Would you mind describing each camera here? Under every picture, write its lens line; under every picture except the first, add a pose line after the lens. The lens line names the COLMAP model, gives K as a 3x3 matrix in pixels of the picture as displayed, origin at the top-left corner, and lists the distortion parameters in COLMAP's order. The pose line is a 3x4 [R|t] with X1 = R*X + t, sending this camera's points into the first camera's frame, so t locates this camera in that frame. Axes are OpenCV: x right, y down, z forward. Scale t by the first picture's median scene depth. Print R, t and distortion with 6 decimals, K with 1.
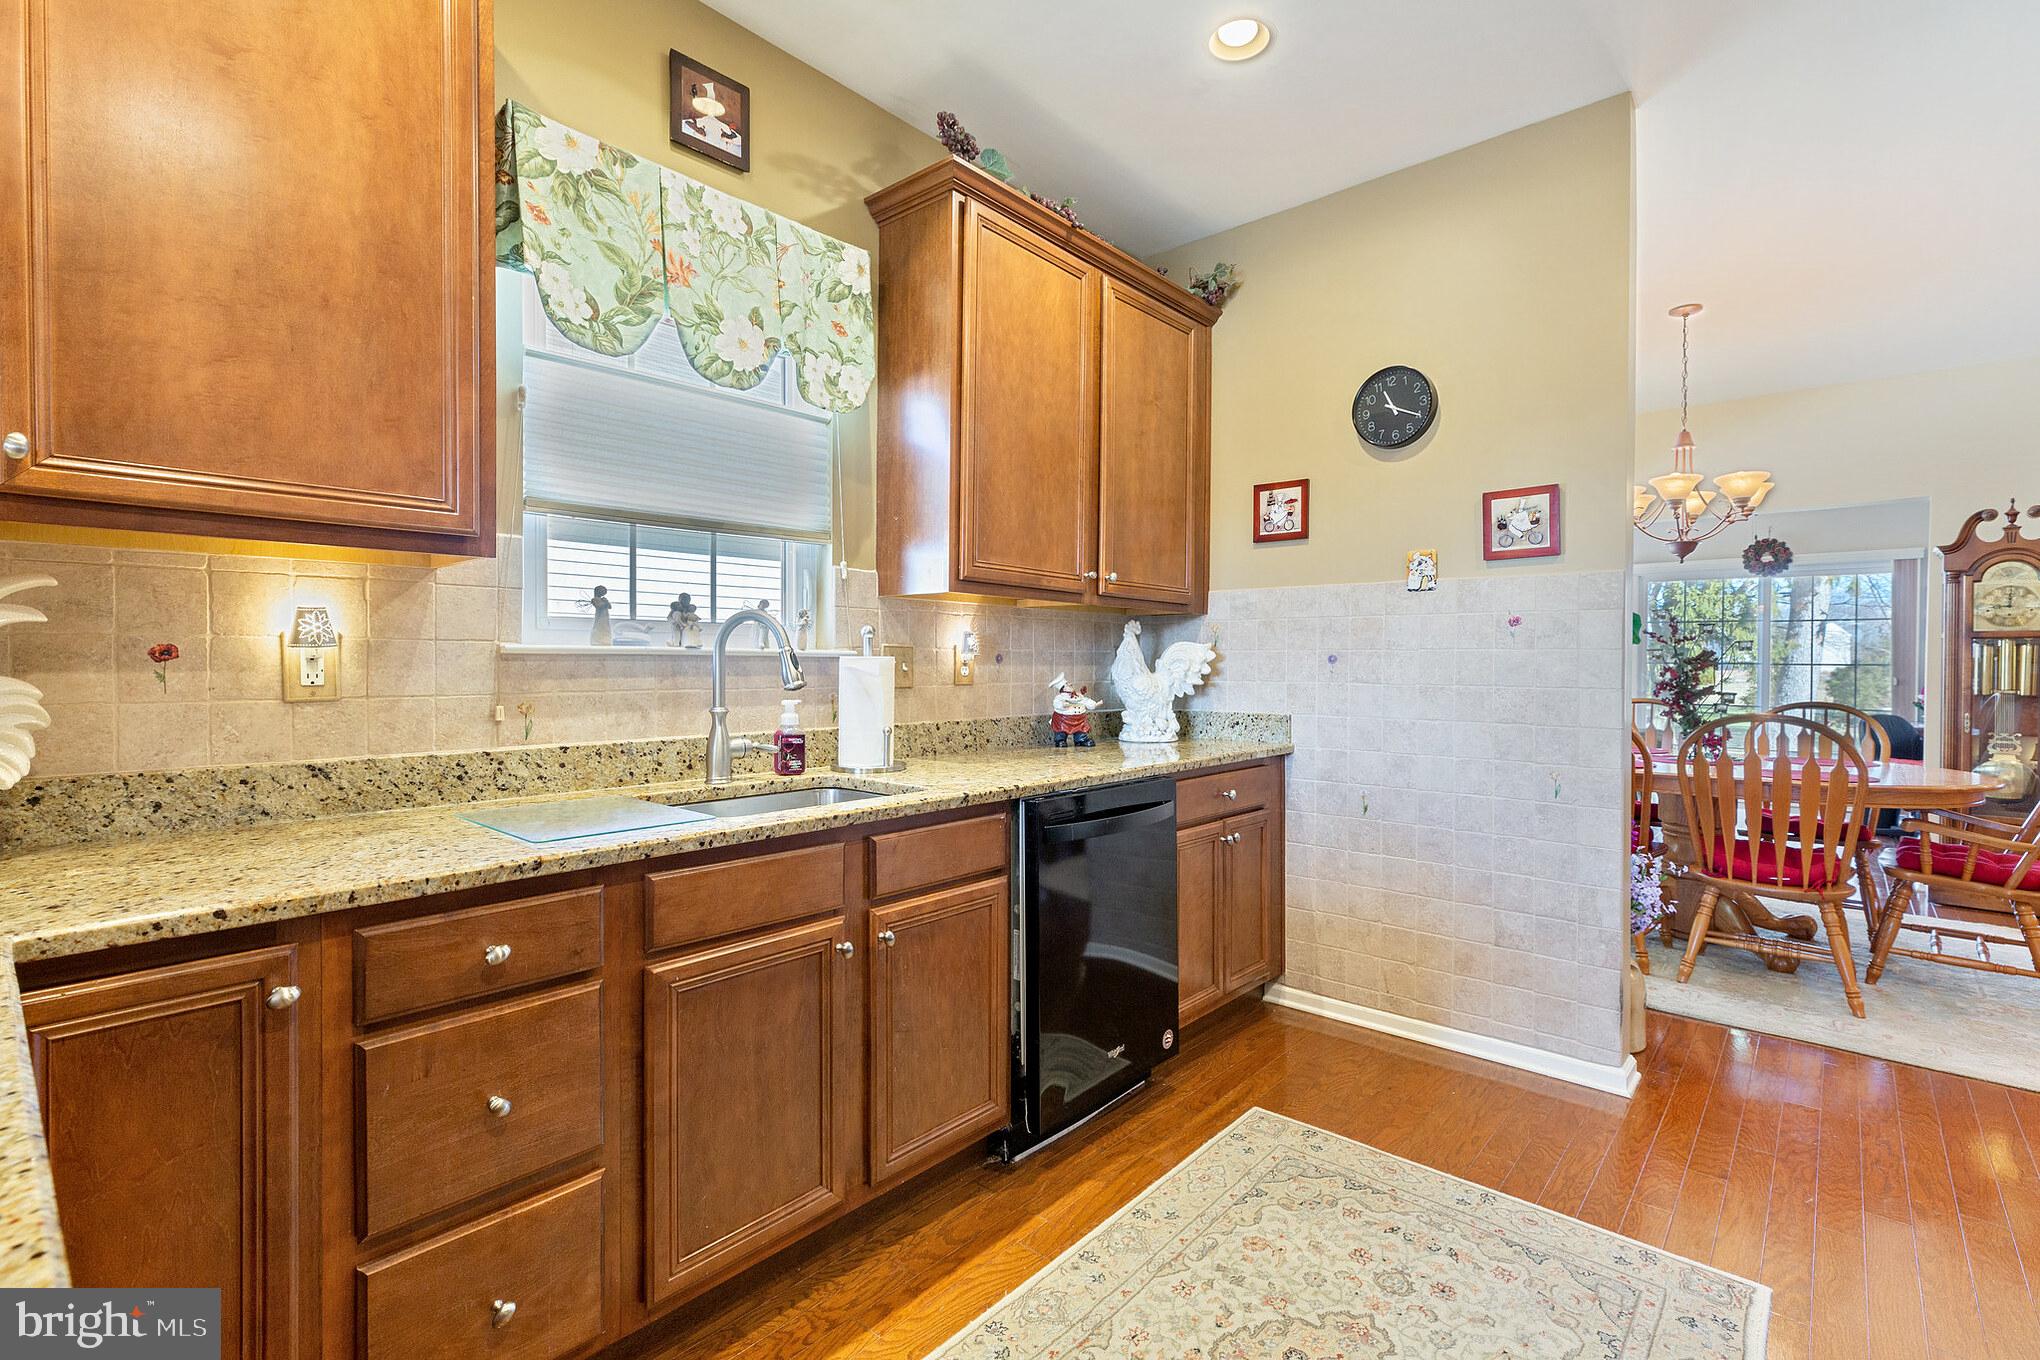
lens RADIAL K [[926.5, 0, 1017.4], [0, 926.5, 673.1], [0, 0, 1]] dist [0.002918, 0.000338]
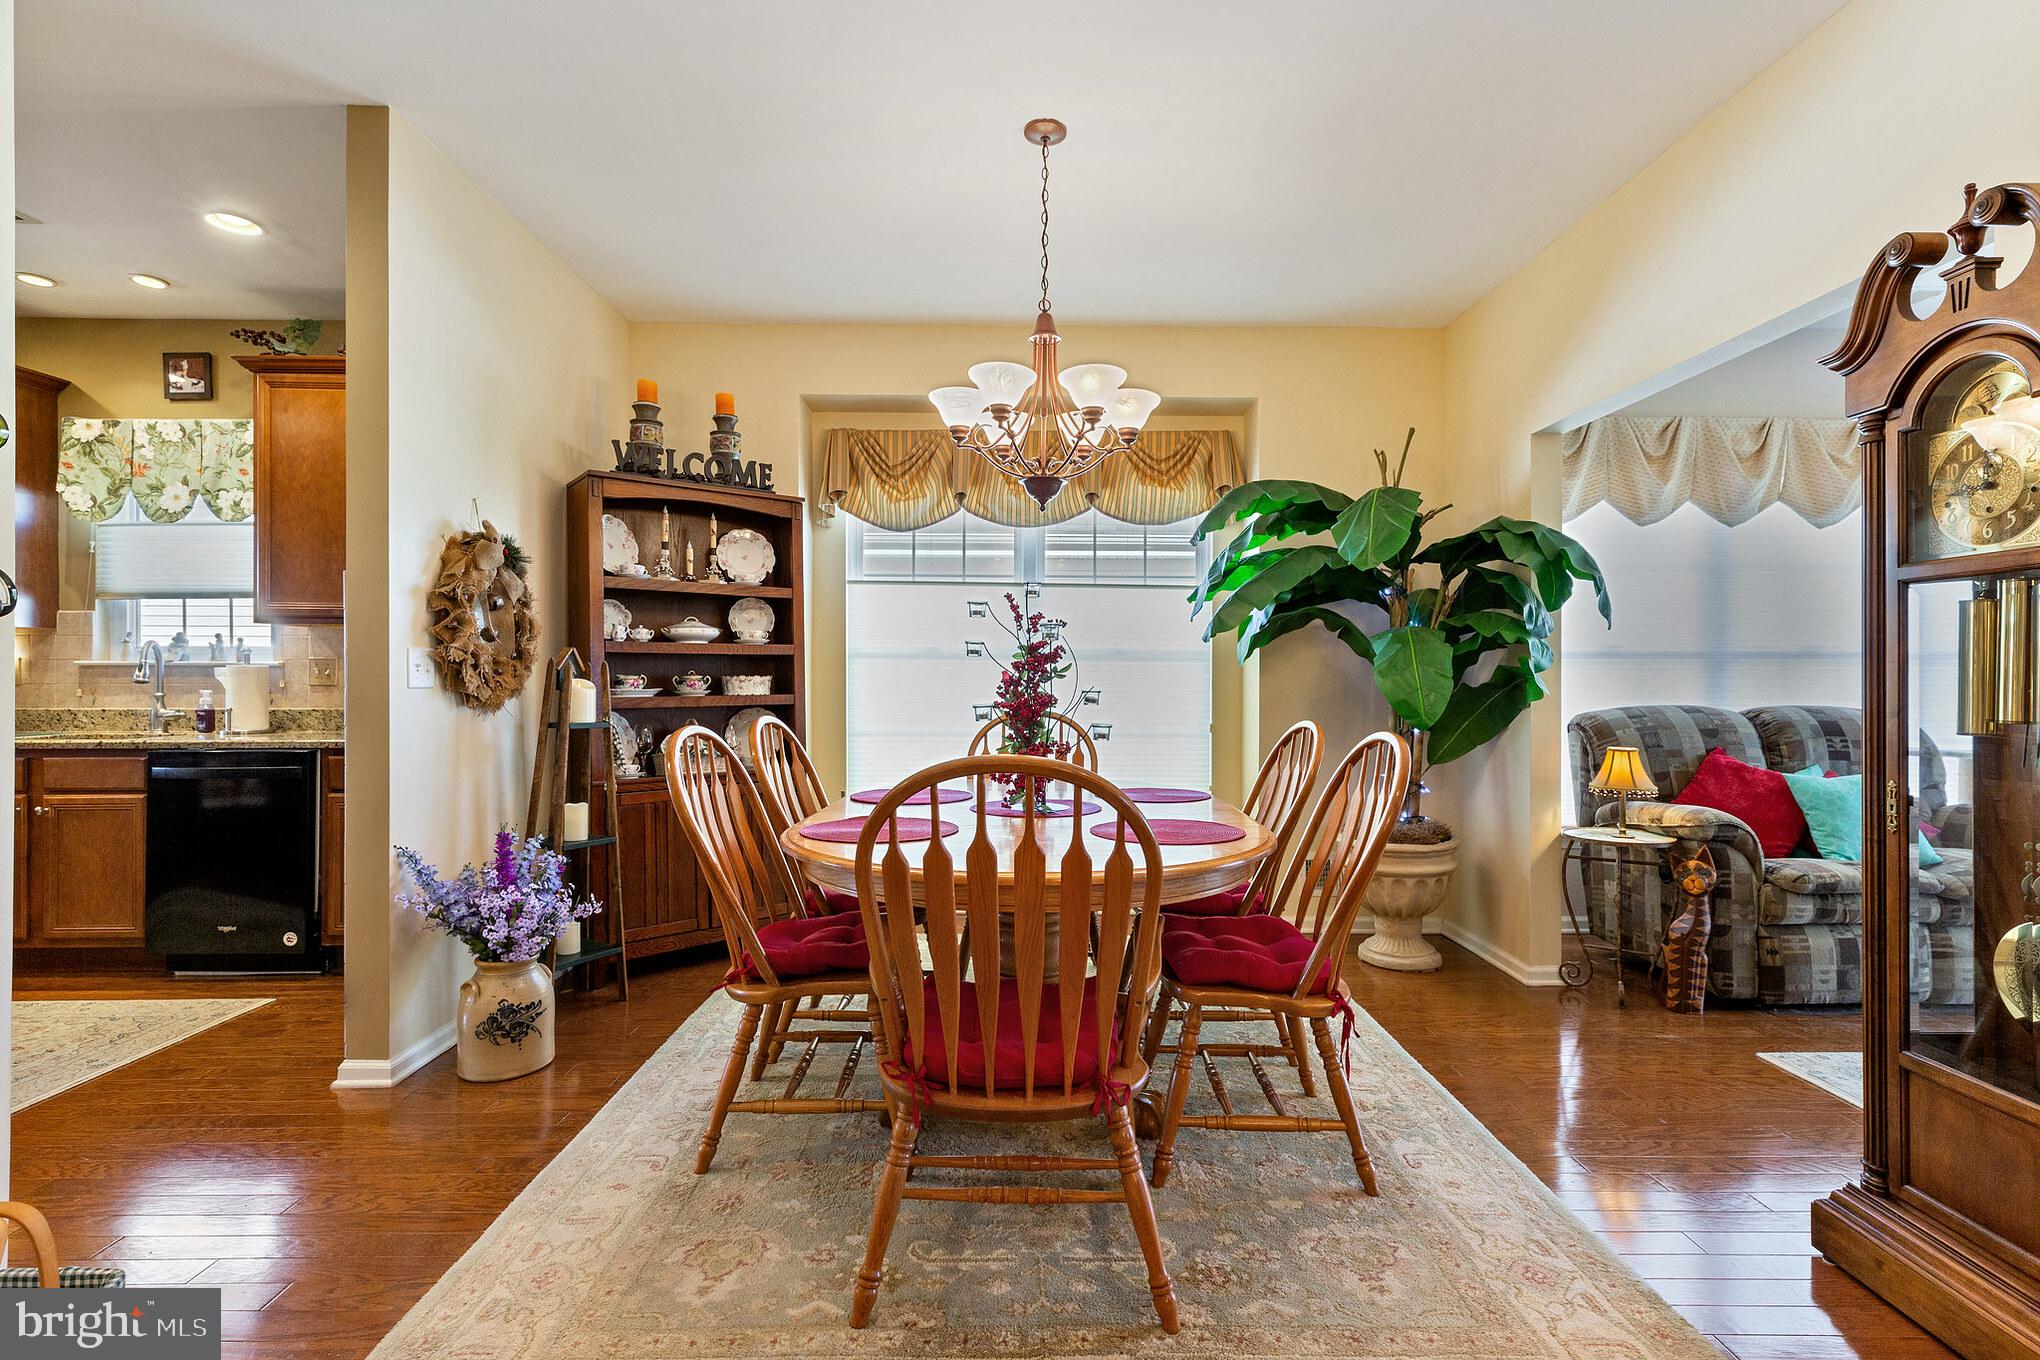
lens RADIAL K [[926.5, 0, 1023.0], [0, 926.5, 677.5], [0, 0, 1]] dist [0.002918, 0.000338]
pose [[0.675448, -0.002686, -0.737402, 2.292217], [-0.006175, 0.999938, -0.009298, 0.012472], [0.737381, 0.010834, 0.675390, 1.030787]]
